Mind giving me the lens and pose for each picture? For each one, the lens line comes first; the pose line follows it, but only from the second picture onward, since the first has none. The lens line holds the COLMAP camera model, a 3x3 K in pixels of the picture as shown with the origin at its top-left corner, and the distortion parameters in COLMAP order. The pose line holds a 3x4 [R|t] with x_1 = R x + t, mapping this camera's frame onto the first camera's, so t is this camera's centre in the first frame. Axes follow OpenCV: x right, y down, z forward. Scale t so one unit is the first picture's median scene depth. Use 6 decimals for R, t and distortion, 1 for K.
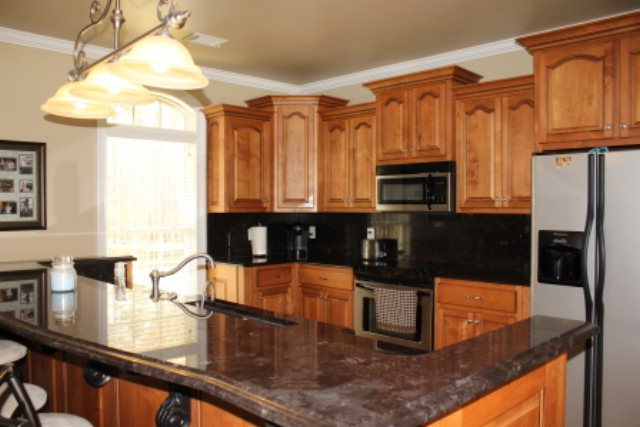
lens RADIAL K [[540.9, 0, 320.0], [0, 540.9, 213.5], [0, 0, 1]] dist [-0.096519, 0.005944]
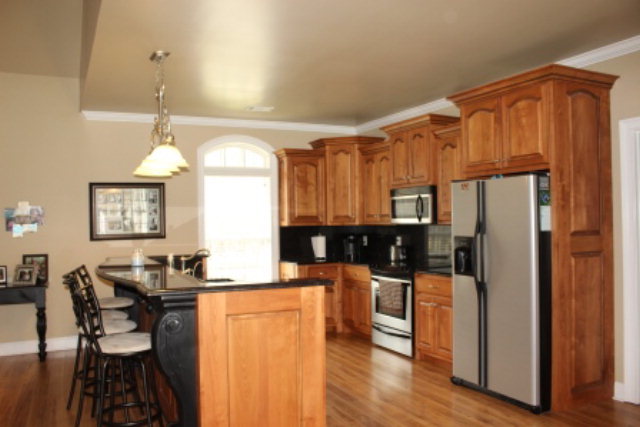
lens RADIAL K [[540.9, 0, 320.0], [0, 540.9, 213.5], [0, 0, 1]] dist [-0.096519, 0.005944]
pose [[0.946650, -0.019001, -0.321702, 0.346983], [0.011475, 0.999615, -0.025276, 0.002074], [0.322058, 0.020236, 0.946504, -0.289854]]
